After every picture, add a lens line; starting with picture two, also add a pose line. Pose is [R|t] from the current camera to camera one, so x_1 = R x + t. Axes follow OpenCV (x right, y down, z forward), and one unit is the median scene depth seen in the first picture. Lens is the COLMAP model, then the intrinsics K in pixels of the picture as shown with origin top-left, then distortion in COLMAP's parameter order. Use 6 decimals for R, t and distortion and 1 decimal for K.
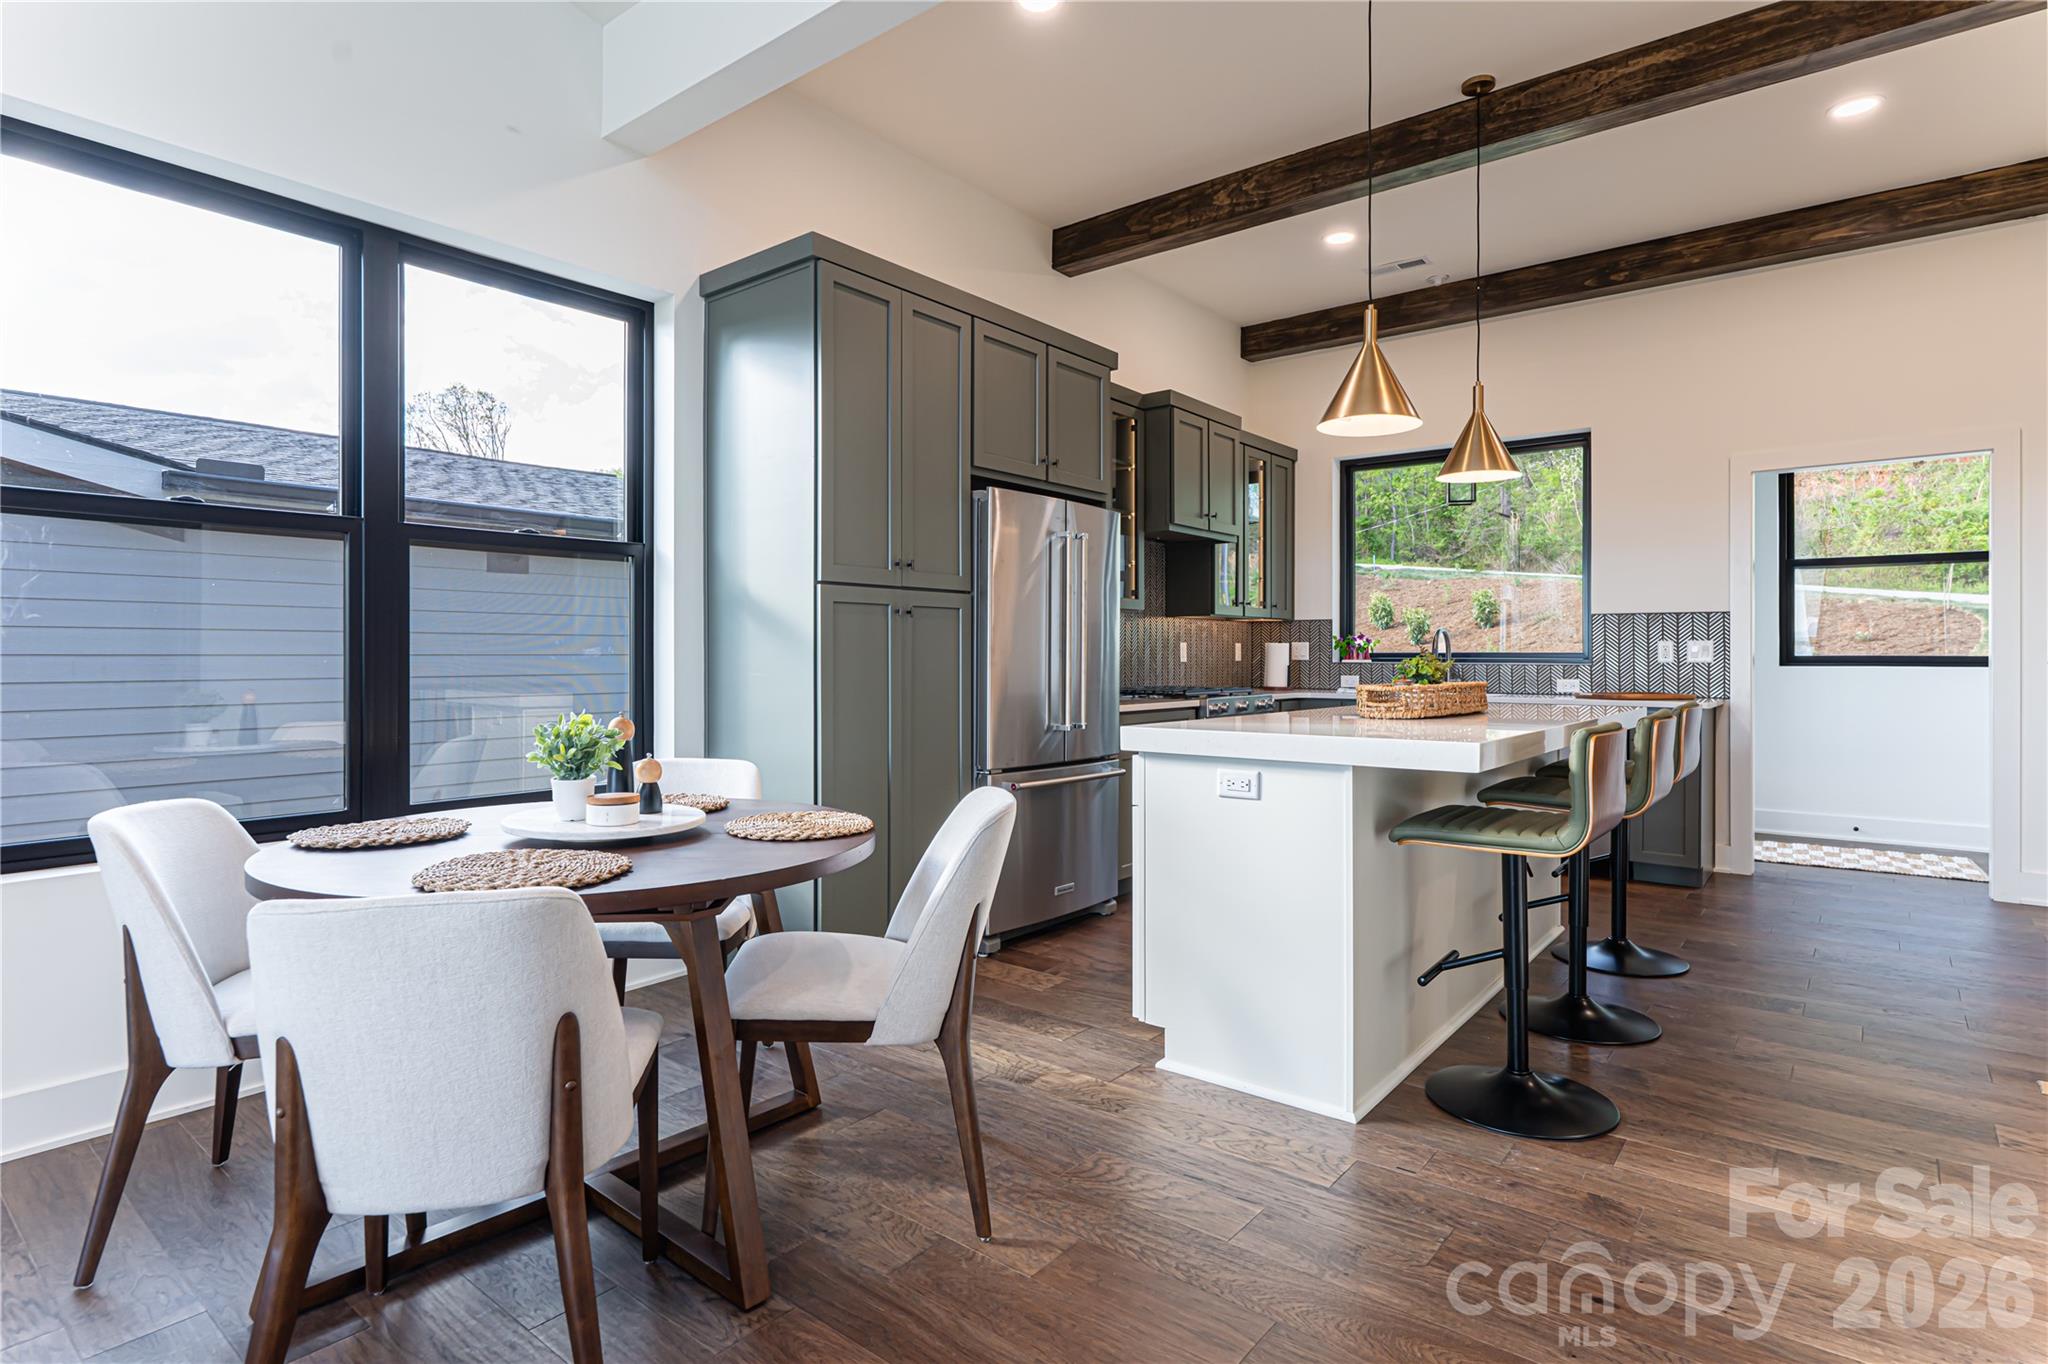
lens RADIAL K [[1061.0, 0, 987.9], [0, 1061.0, 650.3], [0, 0, 1]] dist [-0.004853, 0.002693]
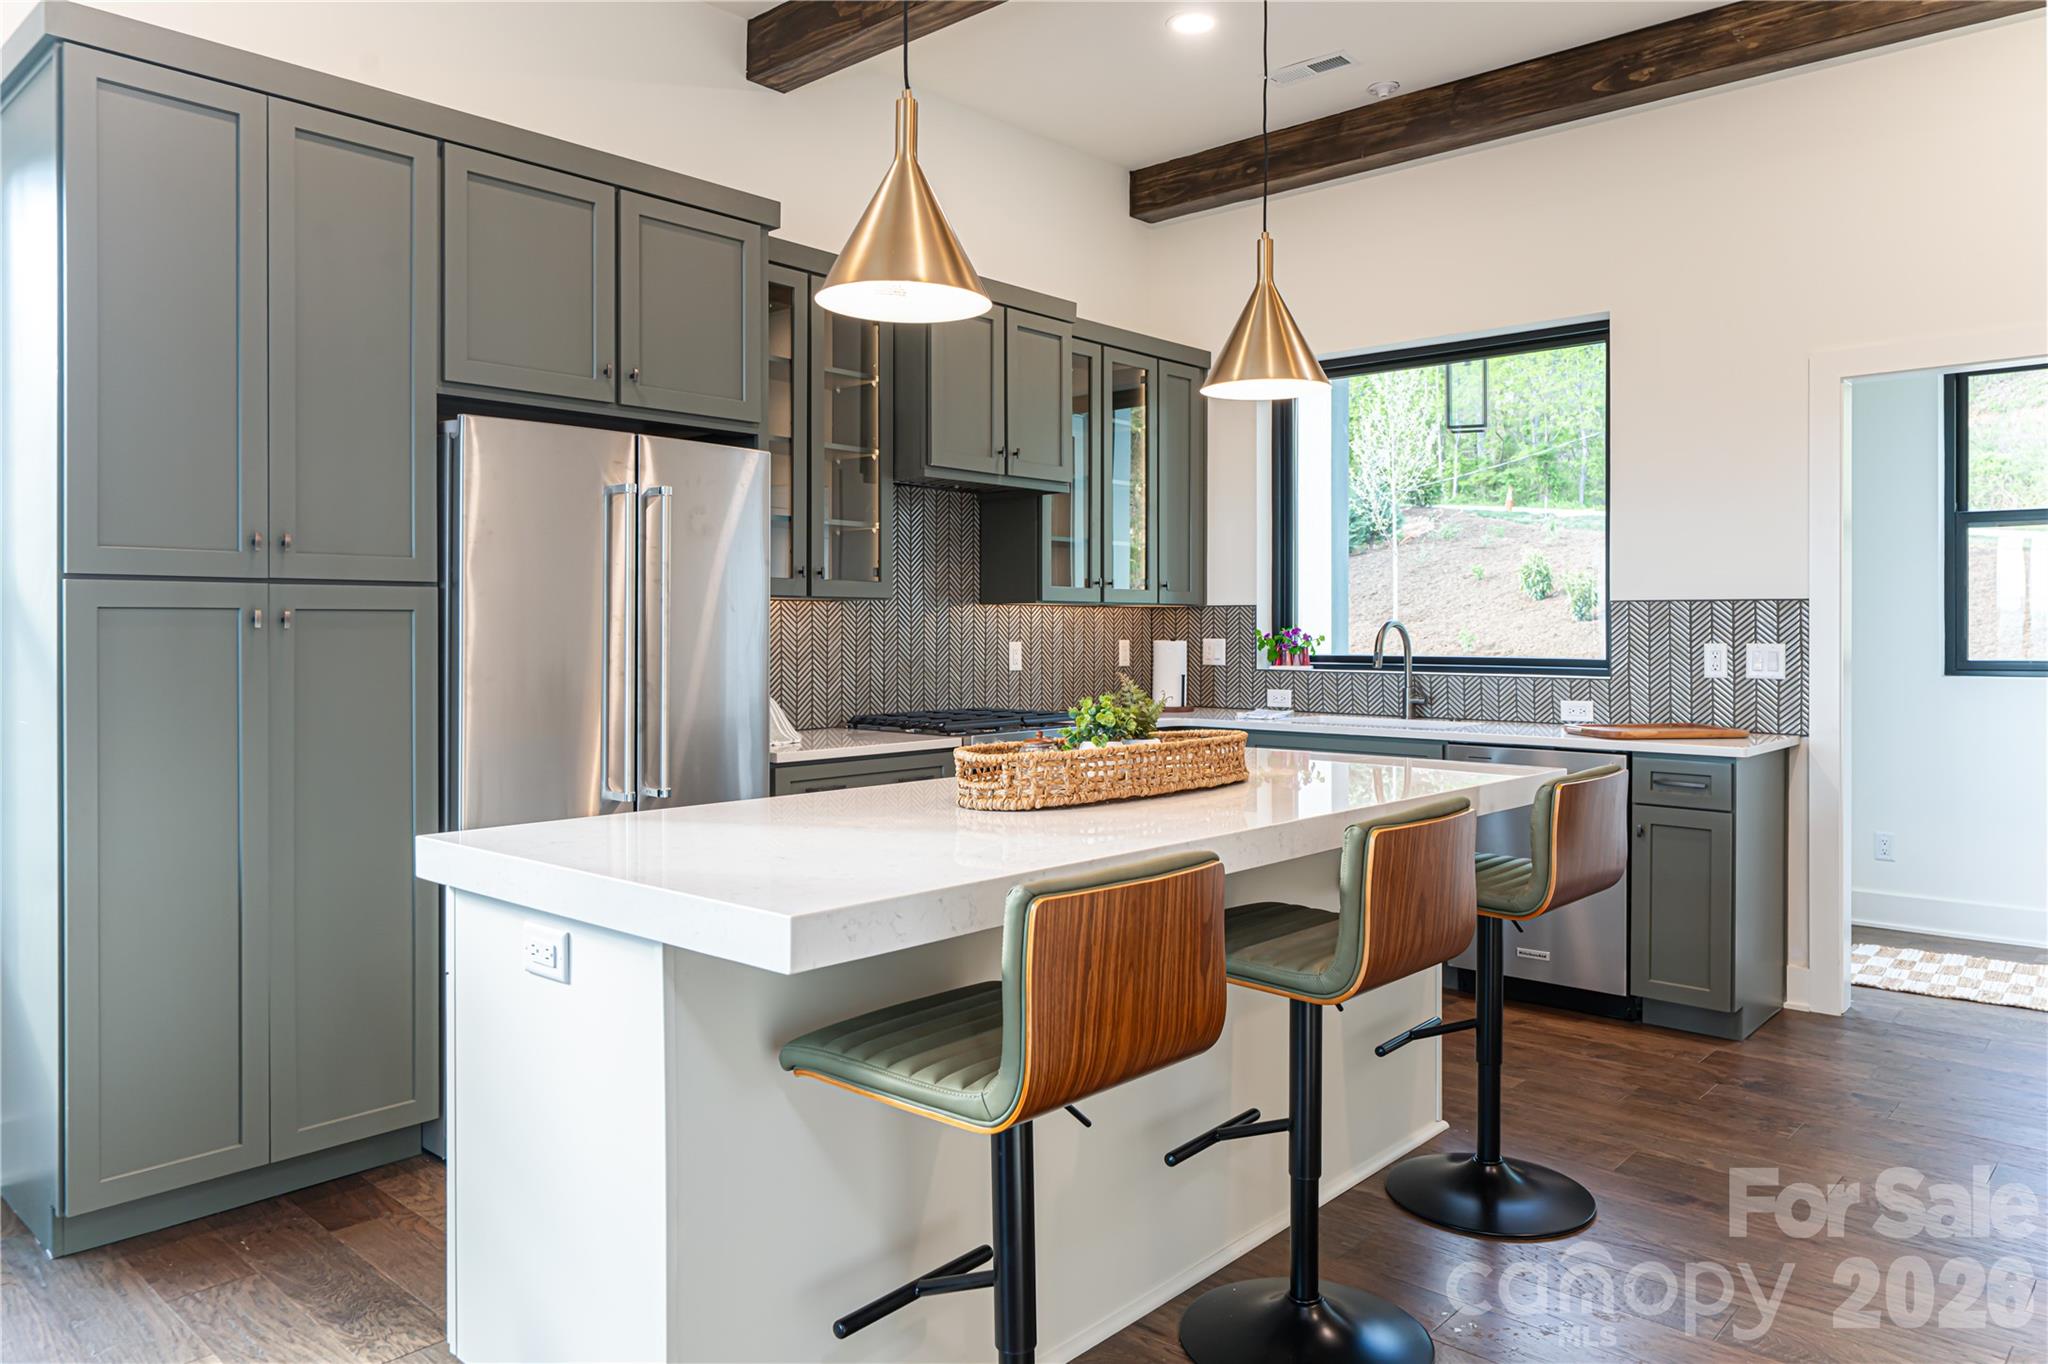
lens RADIAL K [[1392.6, 0, 992.8], [0, 1392.6, 626.8], [0, 0, 1]] dist [-0.001491, 0.003122]
pose [[0.998836, -0.000954, -0.048218, 0.241255], [0.001089, 0.999996, 0.002773, -0.021573], [0.048215, -0.002822, 0.998833, 0.137262]]
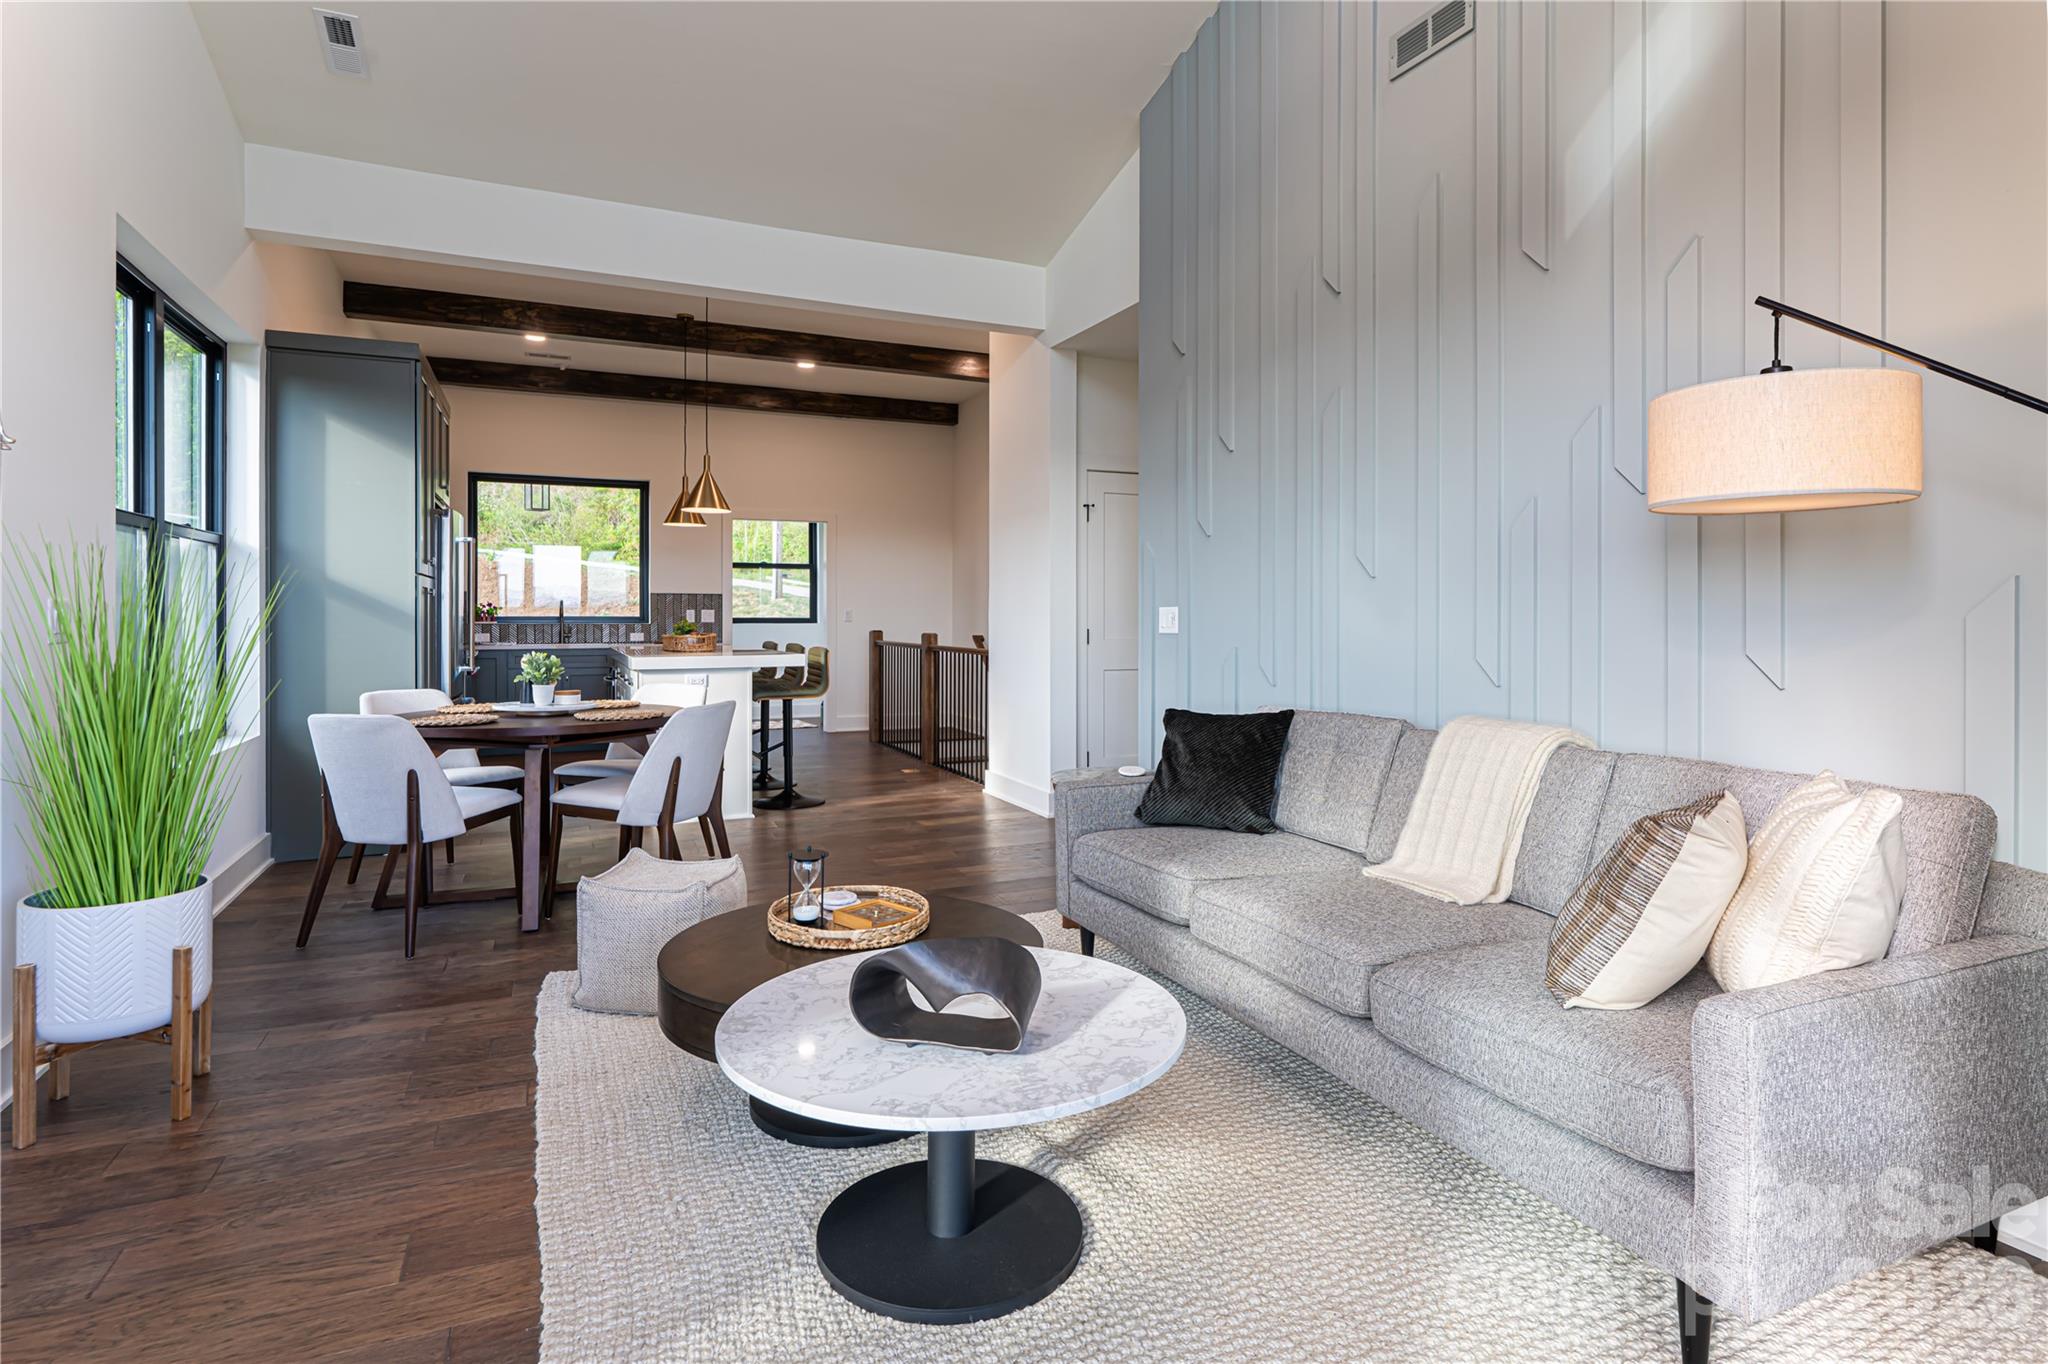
lens RADIAL K [[1061.0, 0, 1033.6], [0, 1061.0, 615.9], [0, 0, 1]] dist [-0.004853, 0.002693]
pose [[0.441411, -0.001855, 0.897303, -0.669785], [-0.004999, 0.999977, 0.004527, -0.009777], [-0.897291, -0.006484, 0.441391, -0.273688]]
